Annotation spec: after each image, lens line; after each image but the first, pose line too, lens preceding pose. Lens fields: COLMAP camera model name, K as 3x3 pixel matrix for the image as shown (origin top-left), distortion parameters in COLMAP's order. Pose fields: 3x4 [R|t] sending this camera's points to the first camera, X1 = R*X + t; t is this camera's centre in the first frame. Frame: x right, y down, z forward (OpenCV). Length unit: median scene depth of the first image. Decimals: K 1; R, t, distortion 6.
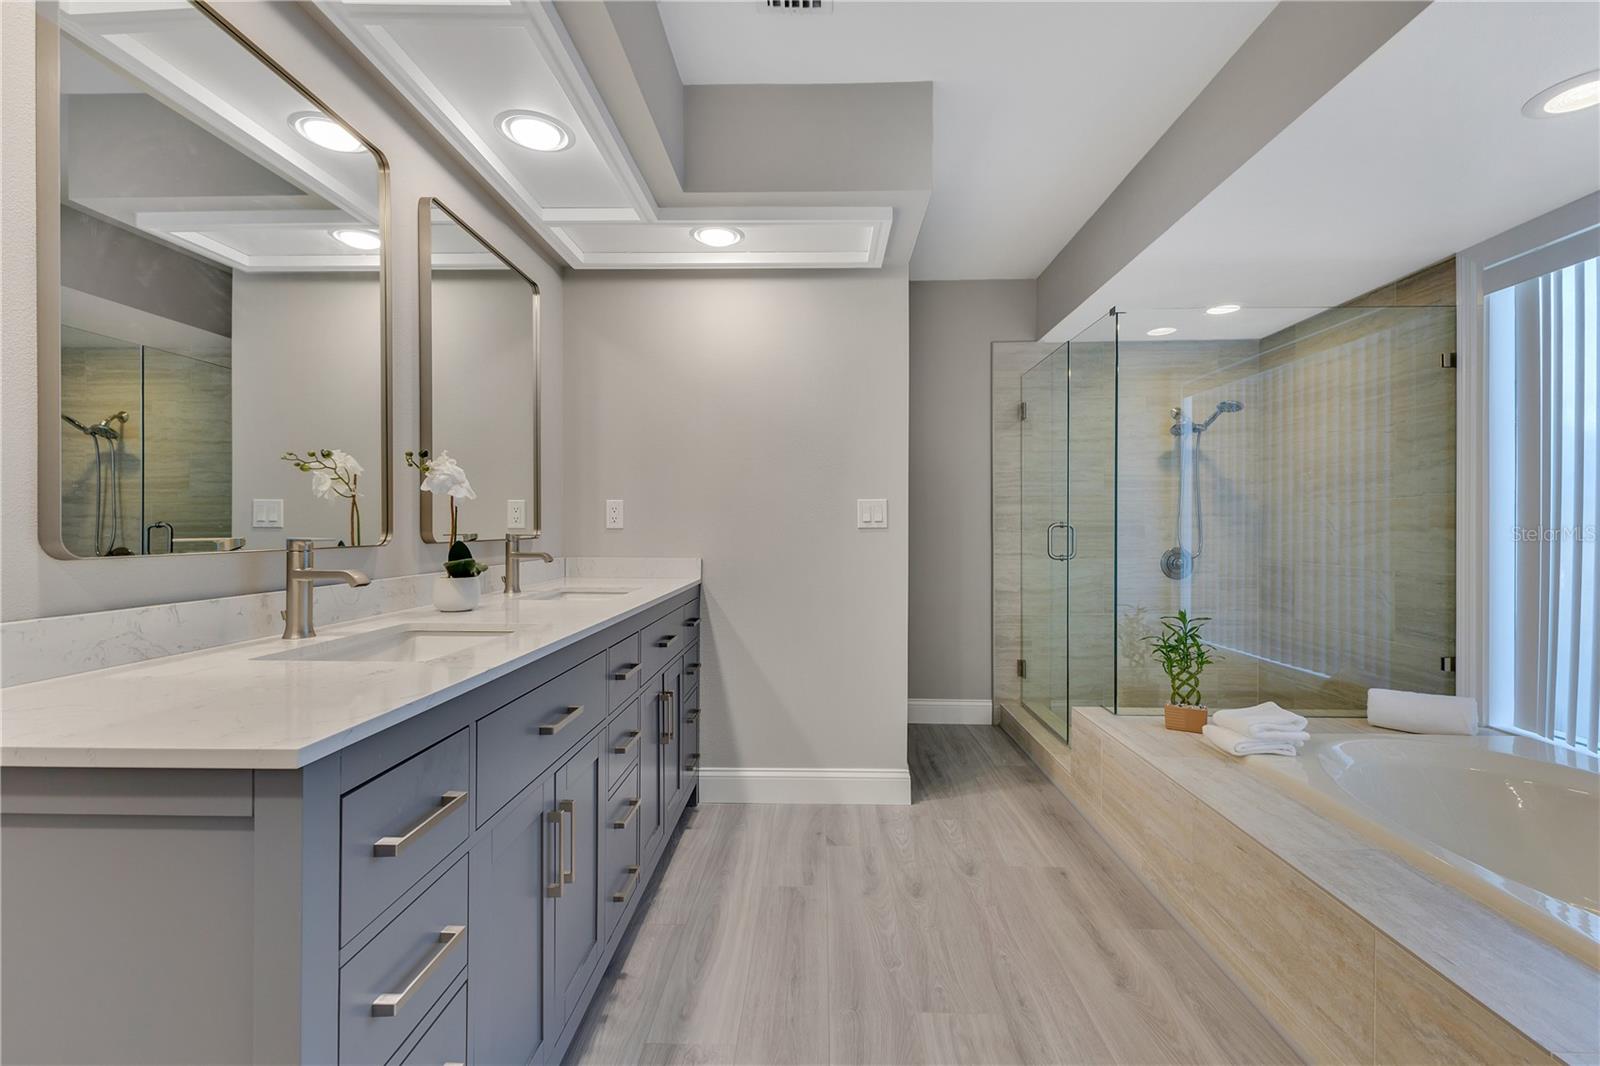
lens RADIAL K [[694.2, 0, 799.6], [0, 694.2, 526.3], [0, 0, 1]] dist [0.011665, -0.002051]
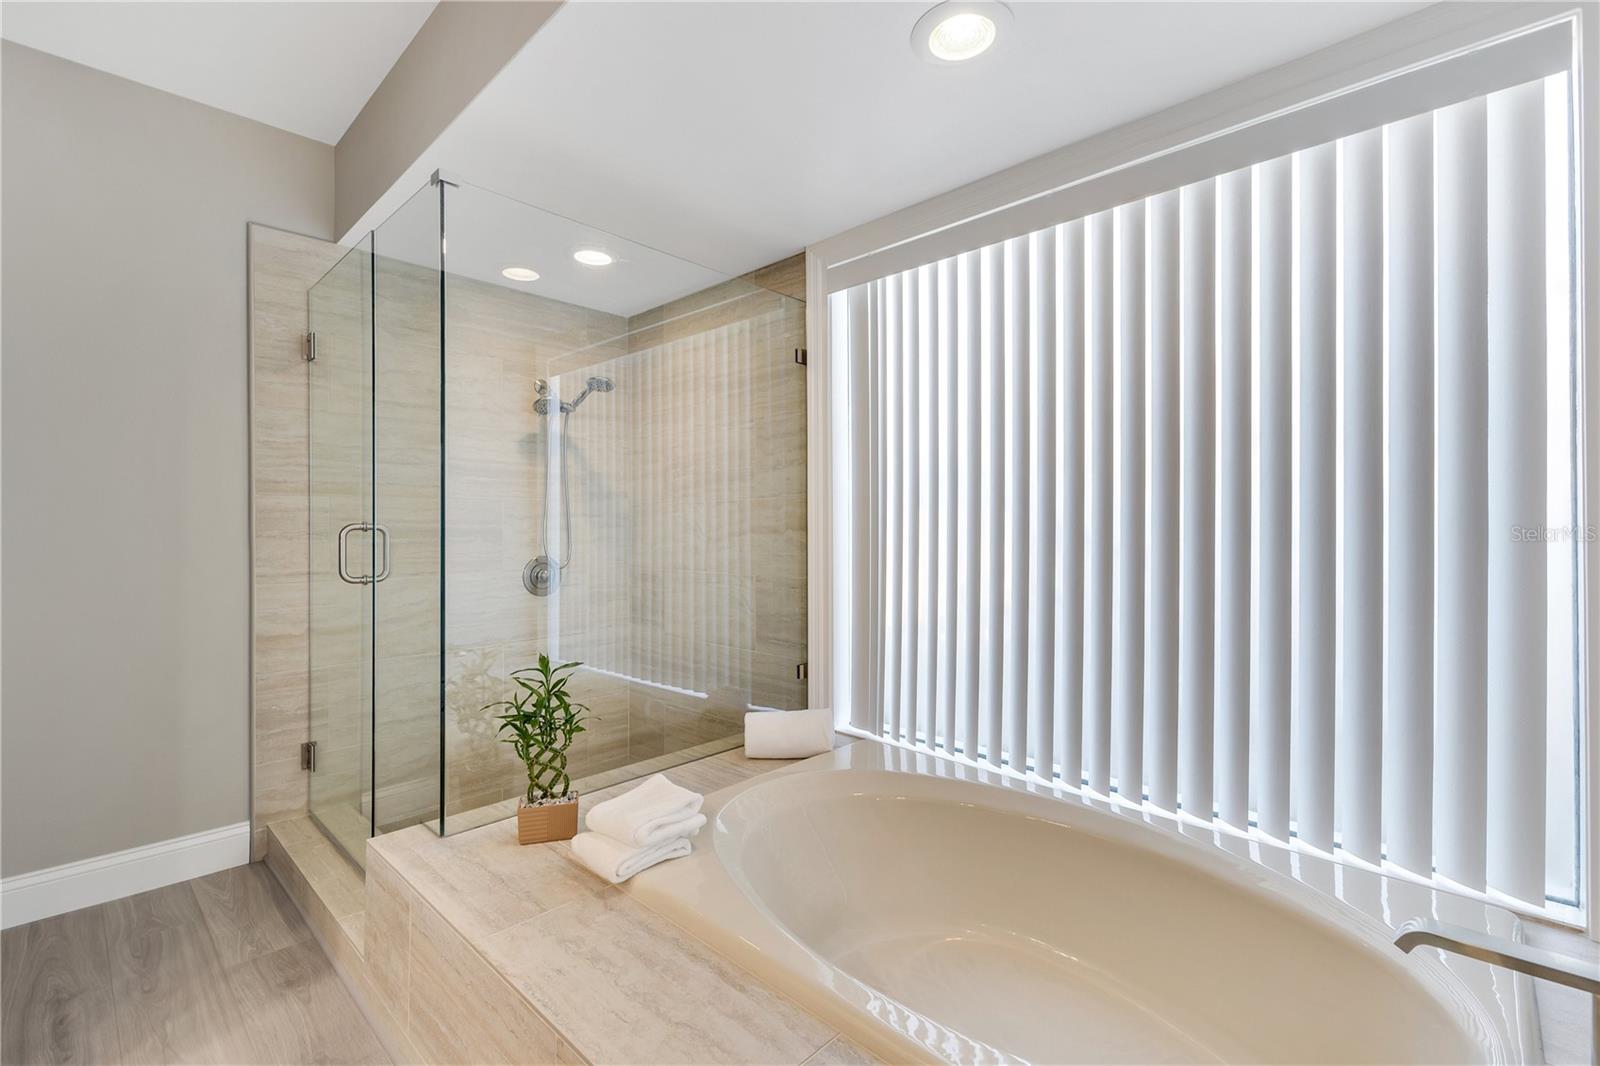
lens RADIAL K [[694.2, 0, 800.7], [0, 694.2, 530.4], [0, 0, 1]] dist [0.011665, -0.002051]
pose [[0.664970, -0.003325, 0.746862, 0.187096], [0.003264, 0.999993, 0.001545, 0.001401], [-0.746863, 0.001410, 0.664977, 0.323532]]
